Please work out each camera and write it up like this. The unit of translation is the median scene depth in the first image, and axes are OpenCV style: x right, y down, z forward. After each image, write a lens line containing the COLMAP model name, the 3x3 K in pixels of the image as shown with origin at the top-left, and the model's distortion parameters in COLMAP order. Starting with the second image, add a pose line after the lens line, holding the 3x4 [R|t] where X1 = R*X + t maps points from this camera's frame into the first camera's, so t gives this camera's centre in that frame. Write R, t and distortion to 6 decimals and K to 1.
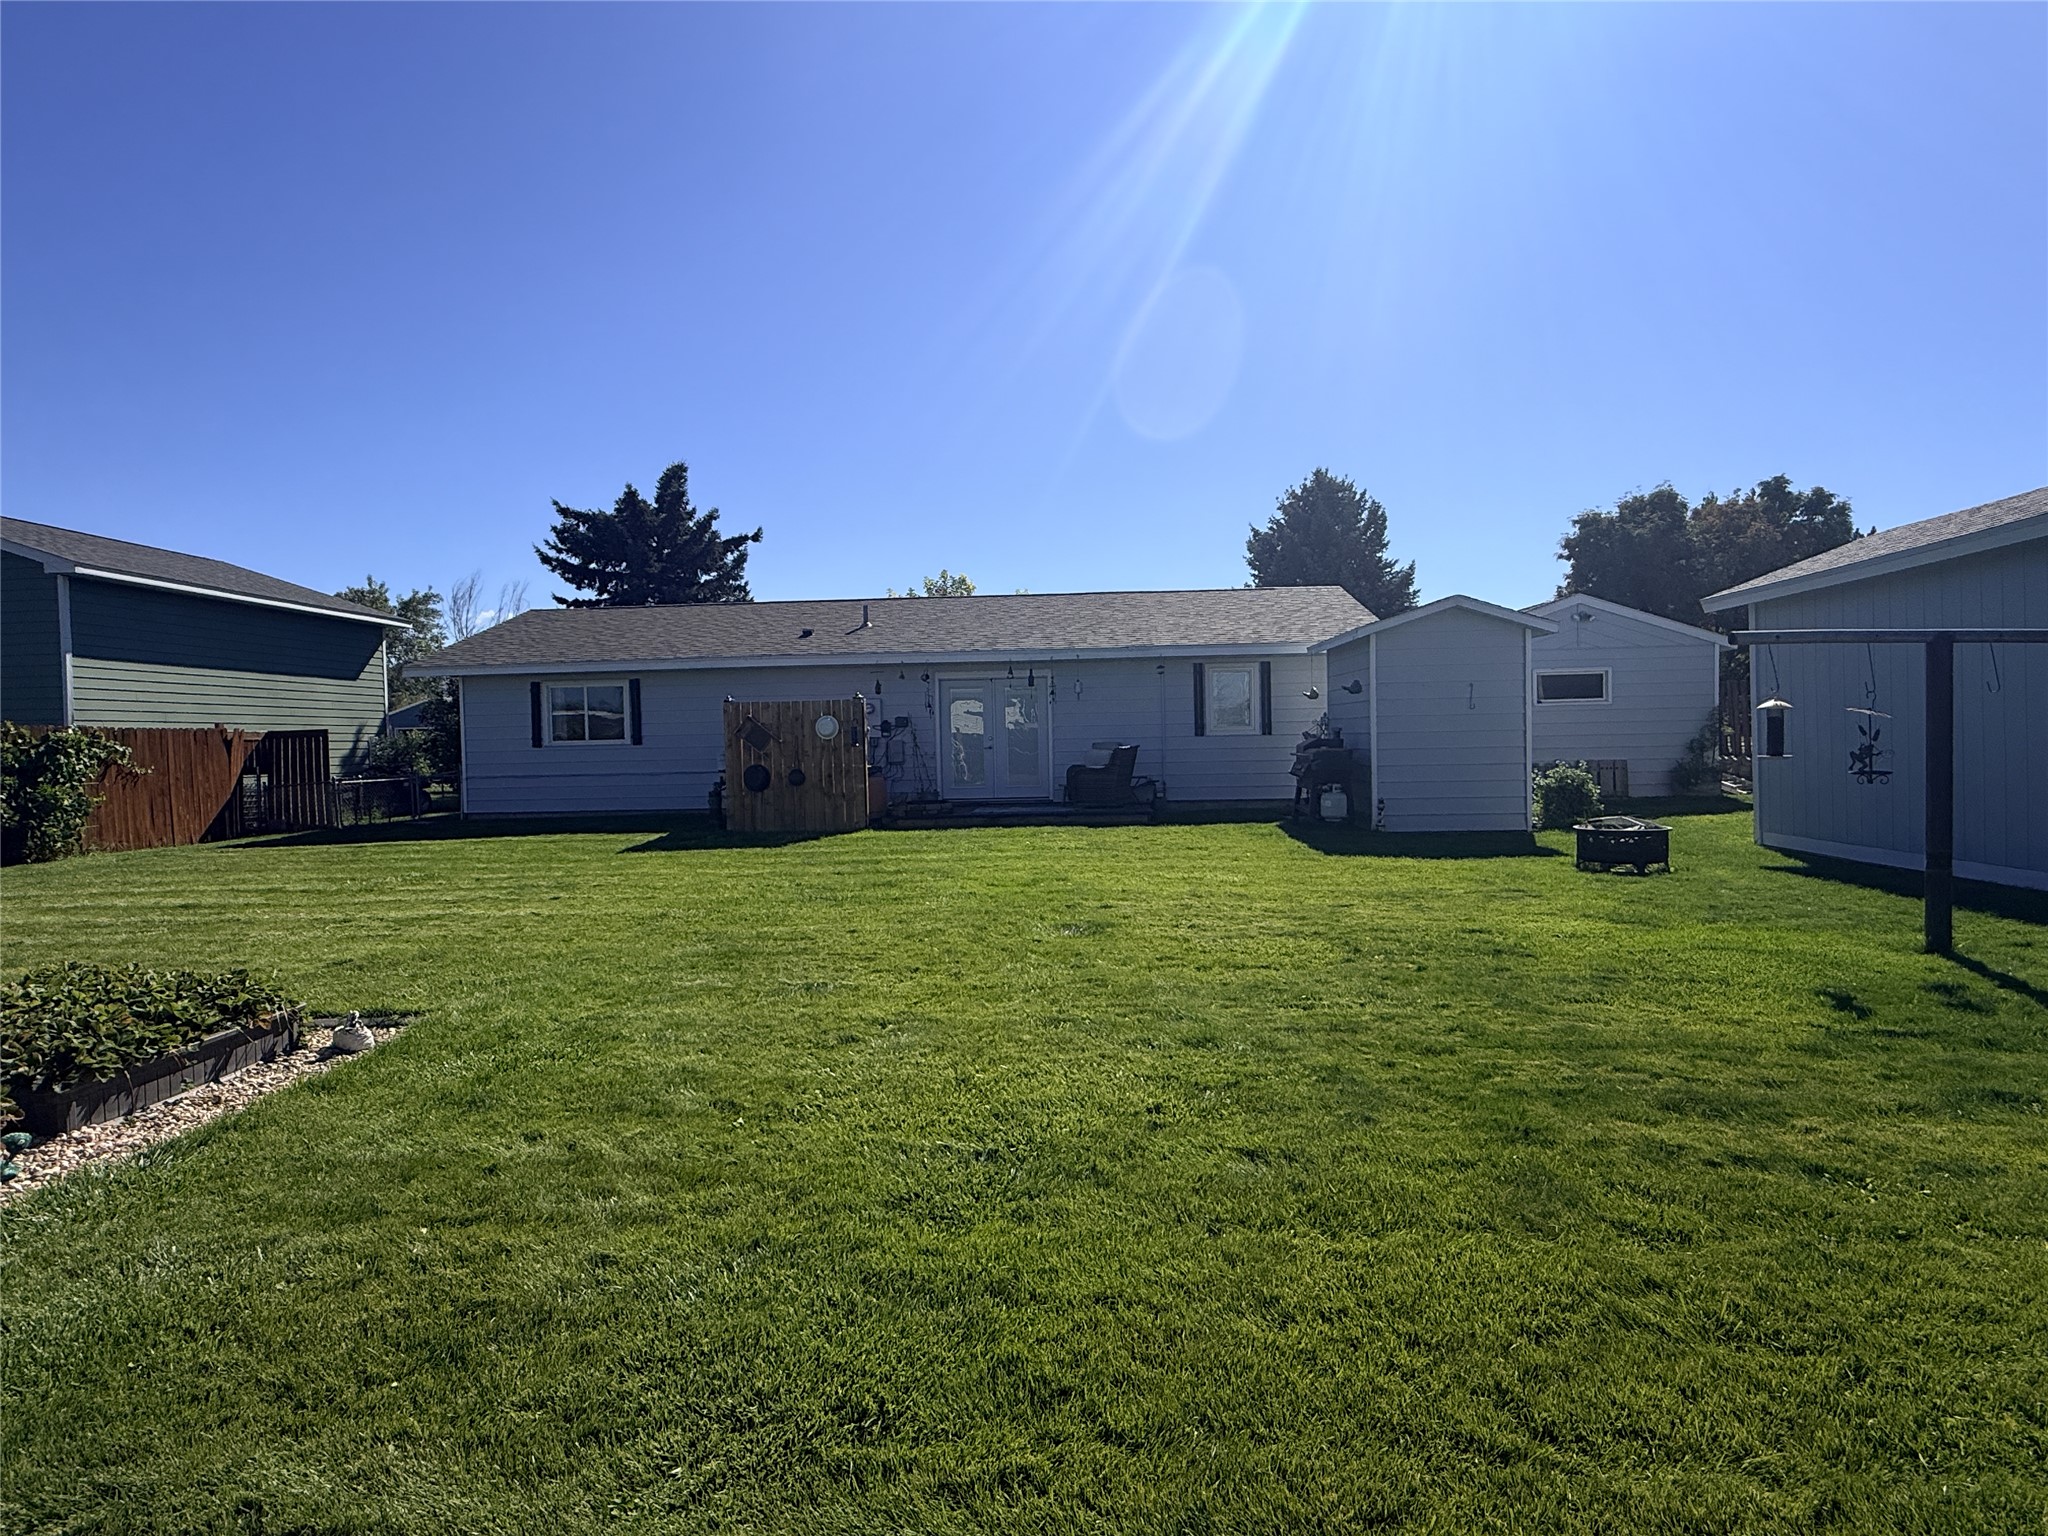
lens RADIAL K [[1093.6, 0, 1023.0], [0, 1093.6, 761.9], [0, 0, 1]] dist [0.001892, 0.000039]
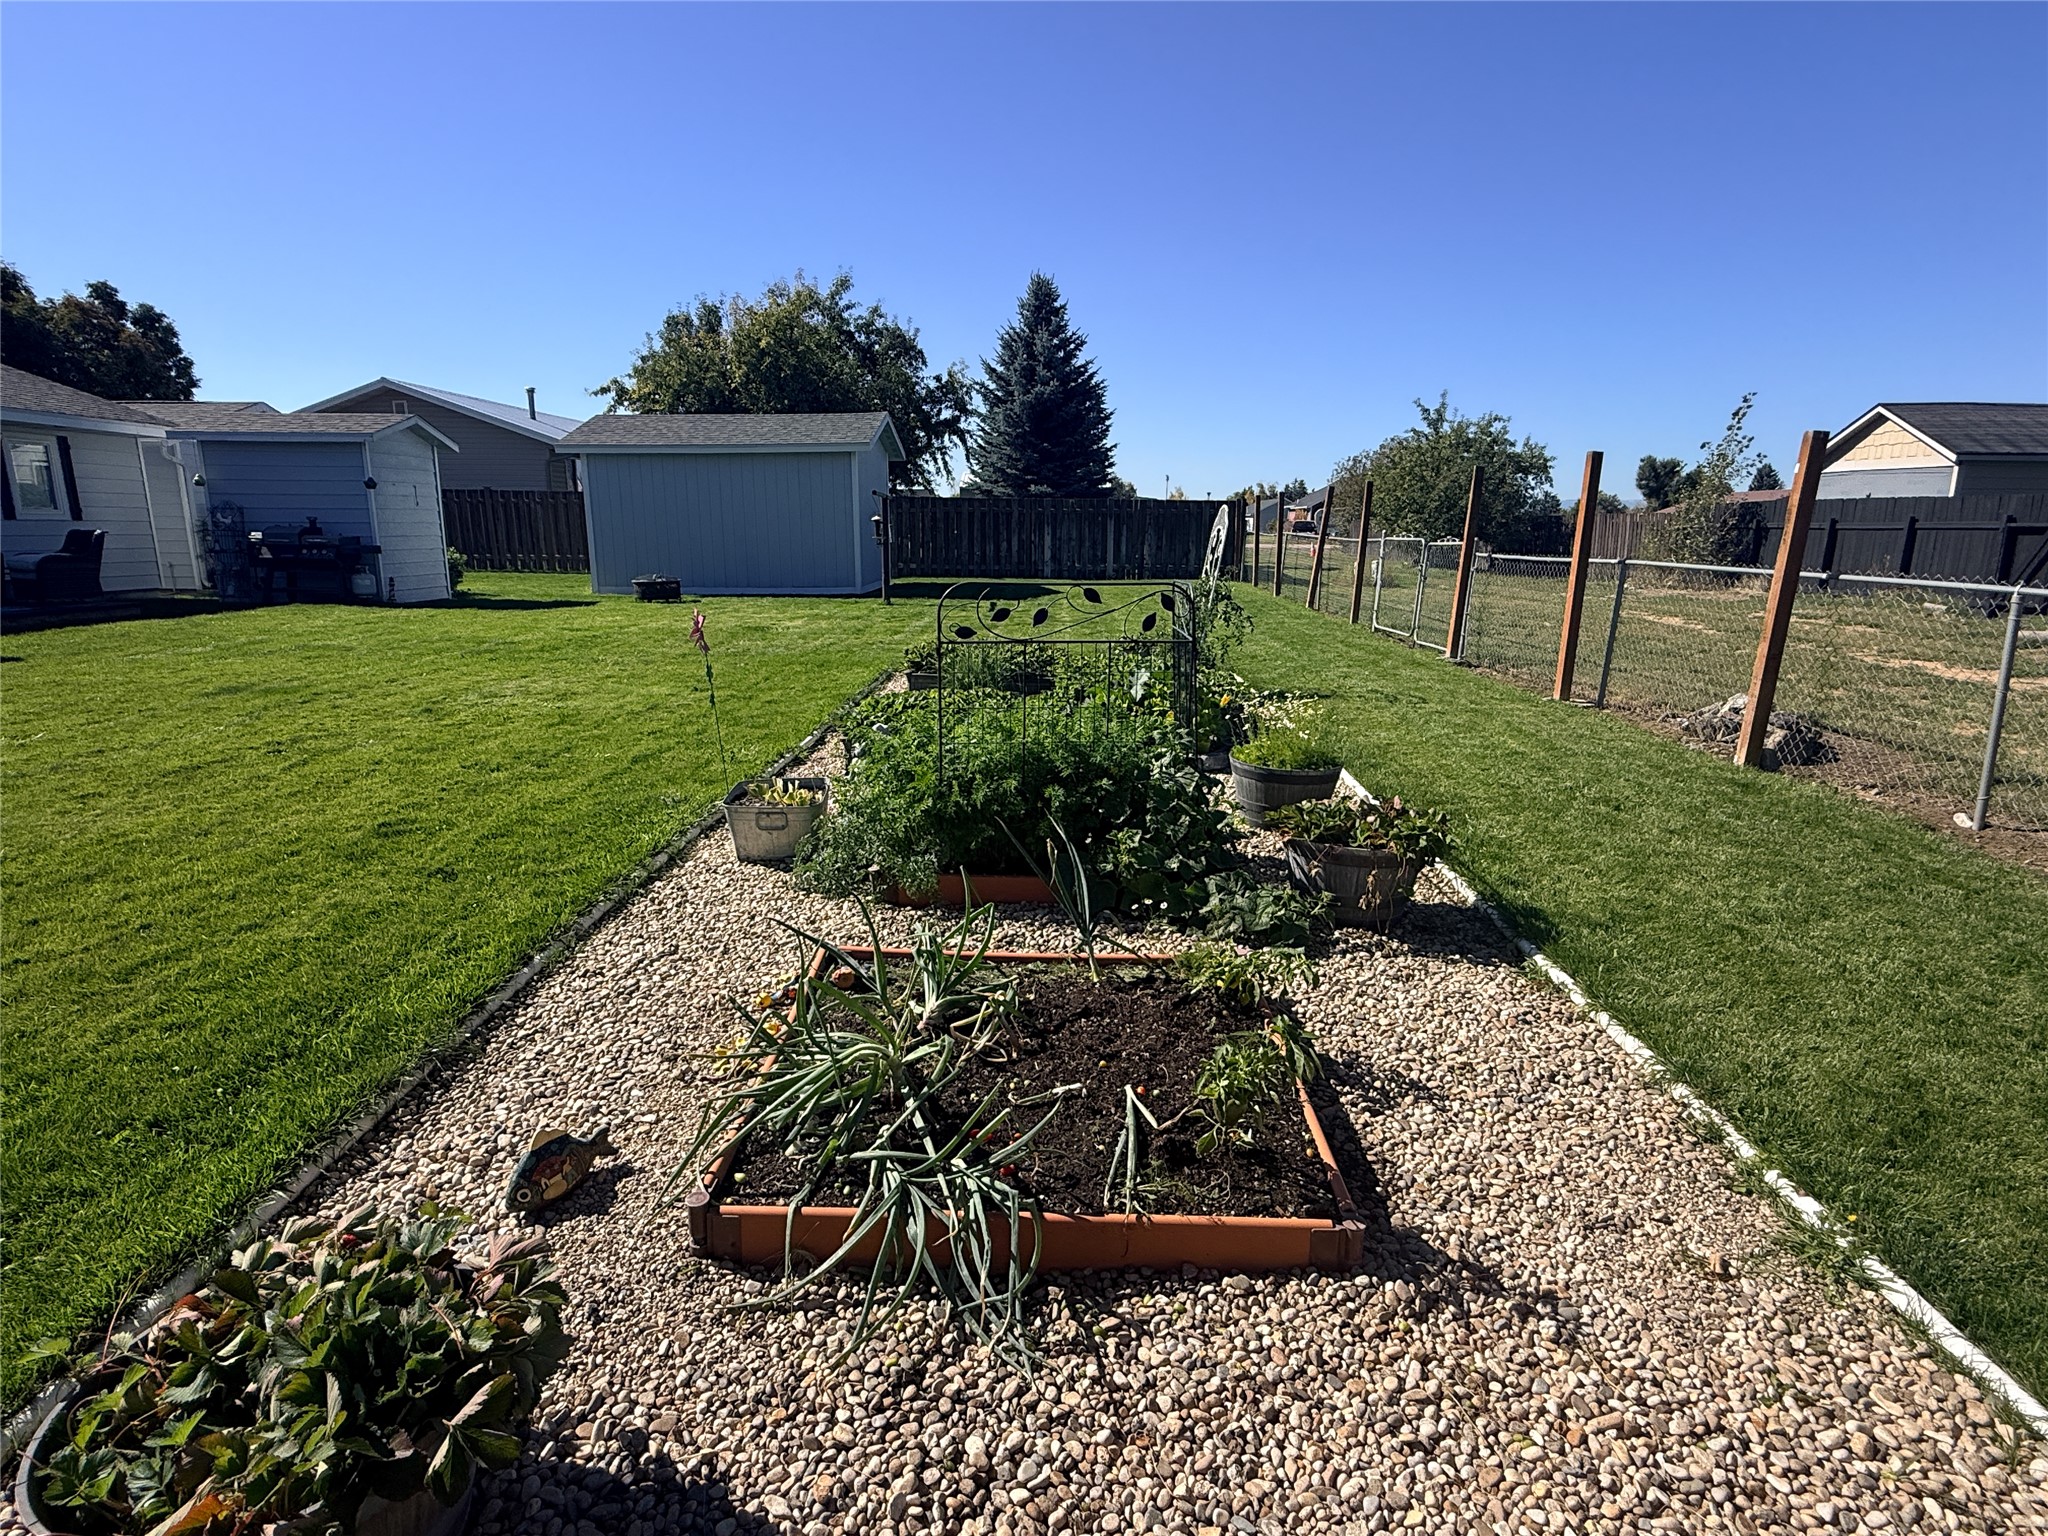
lens RADIAL K [[1097.9, 0, 1013.8], [0, 1097.9, 767.5], [0, 0, 1]] dist [0.004067, -0.000016]
pose [[-0.032709, -0.191378, 0.980971, -0.707637], [0.016061, 0.981269, 0.191971, 0.012996], [-0.999336, 0.022035, -0.029023, 0.247096]]
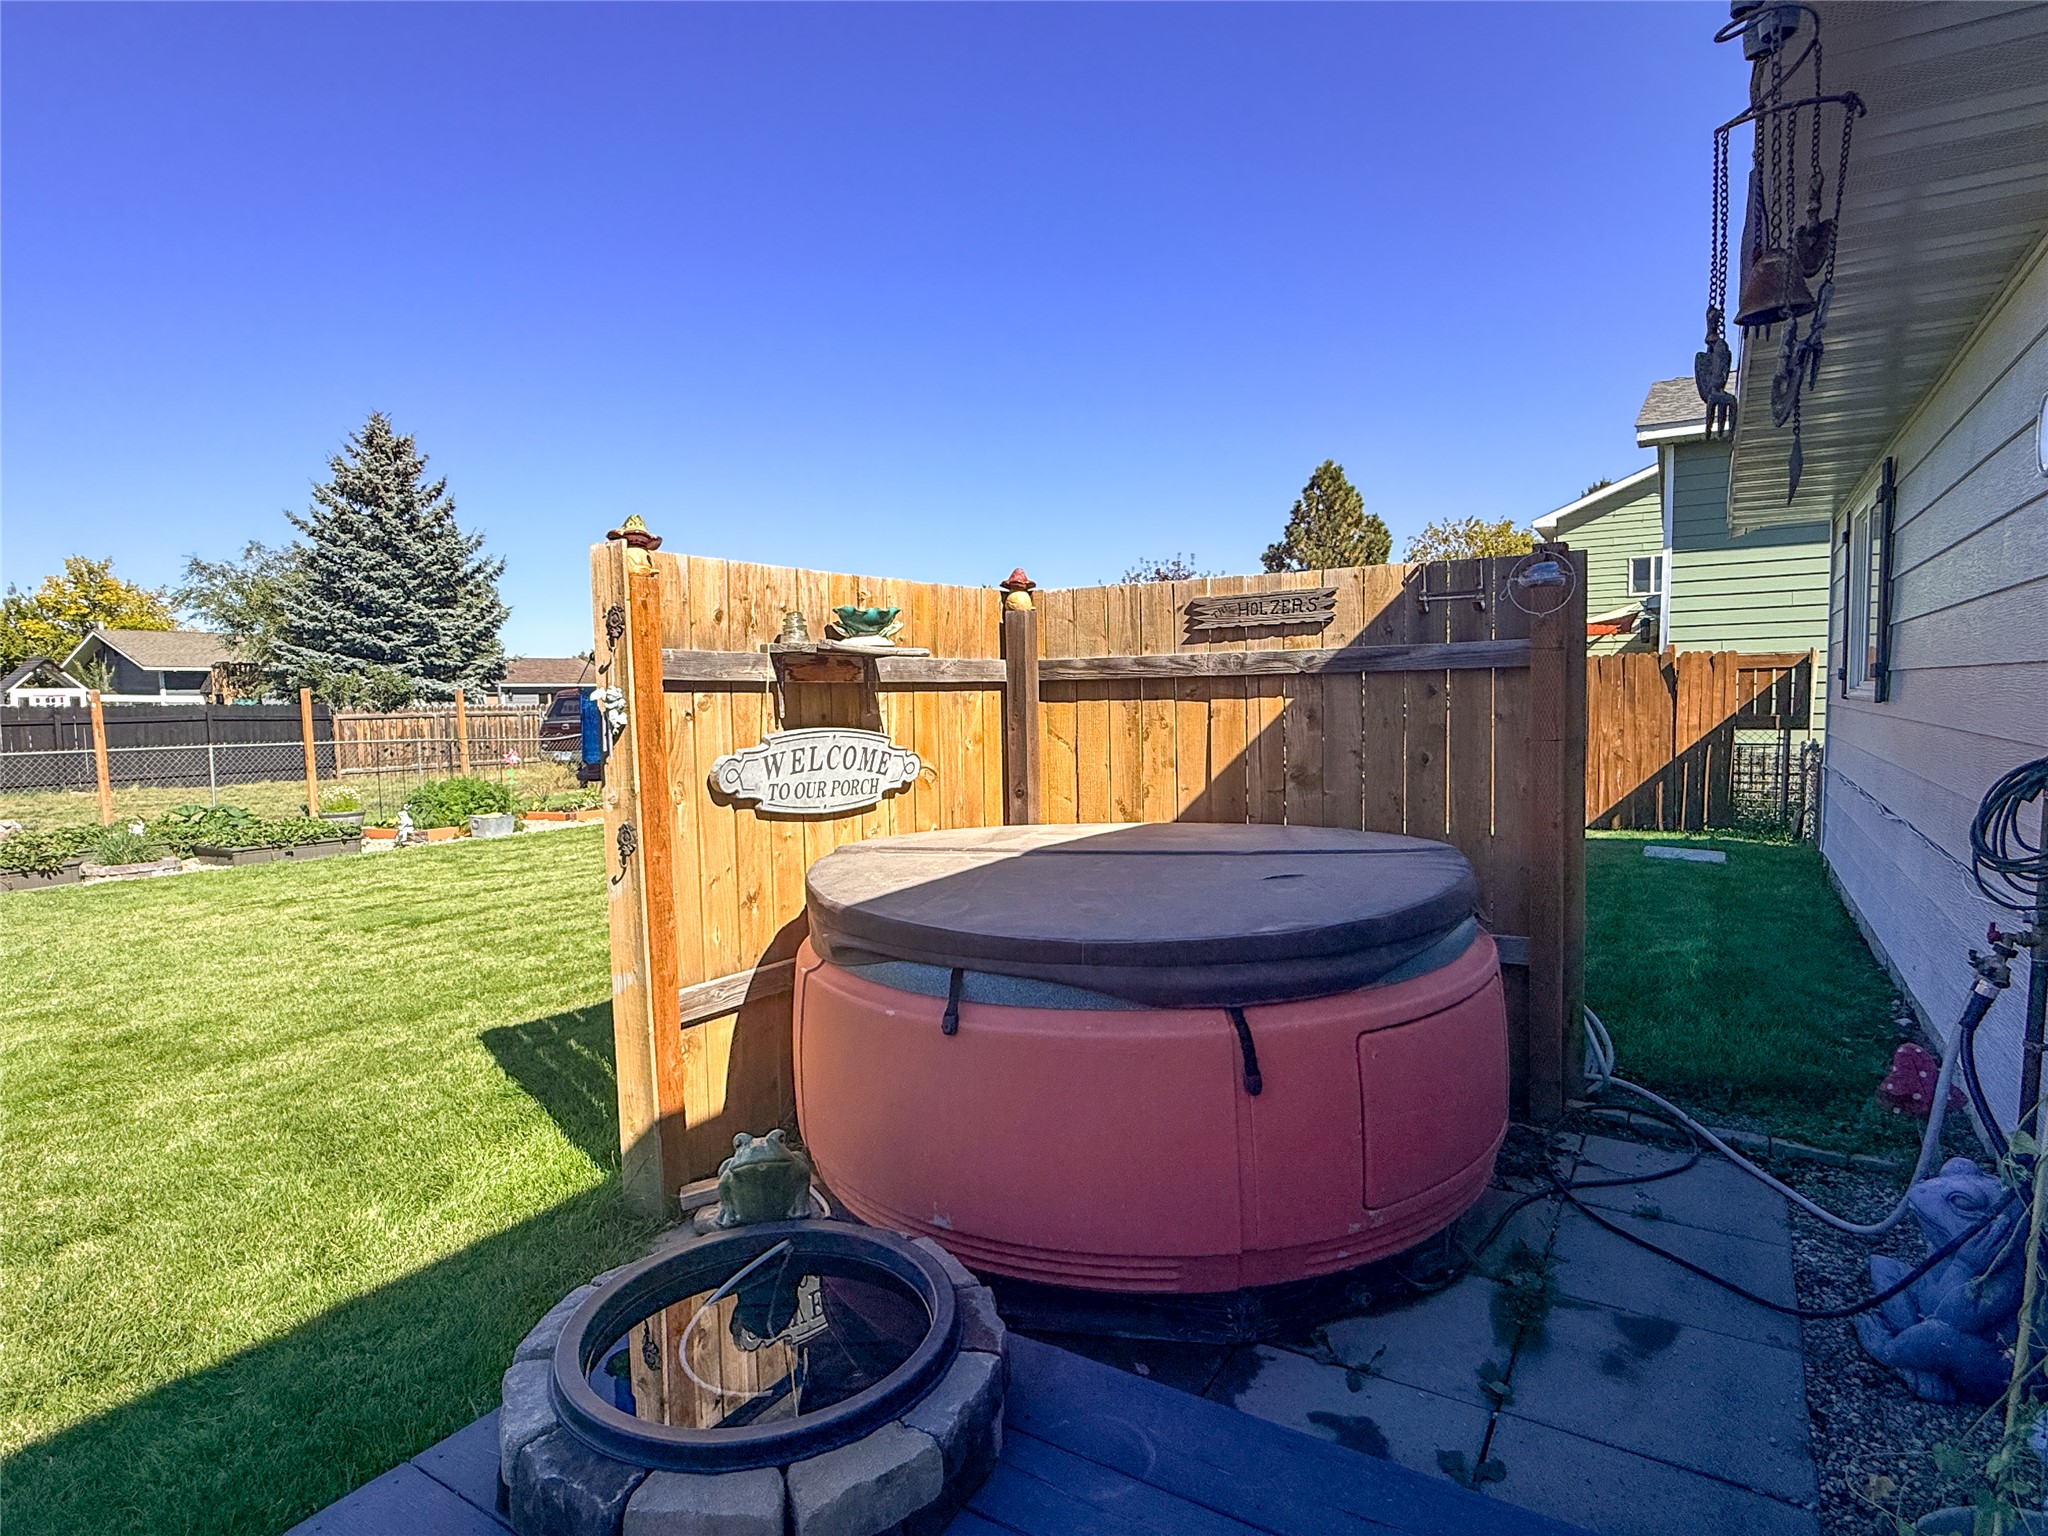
lens RADIAL K [[1097.5, 0, 1021.4], [0, 1097.5, 770.3], [0, 0, 1]] dist [-0.001851, 0.000561]
pose [[-0.481550, 0.091528, -0.871626, -0.003446], [0.014512, 0.995228, 0.096490, -0.028189], [0.876299, 0.033815, -0.480580, 0.934206]]
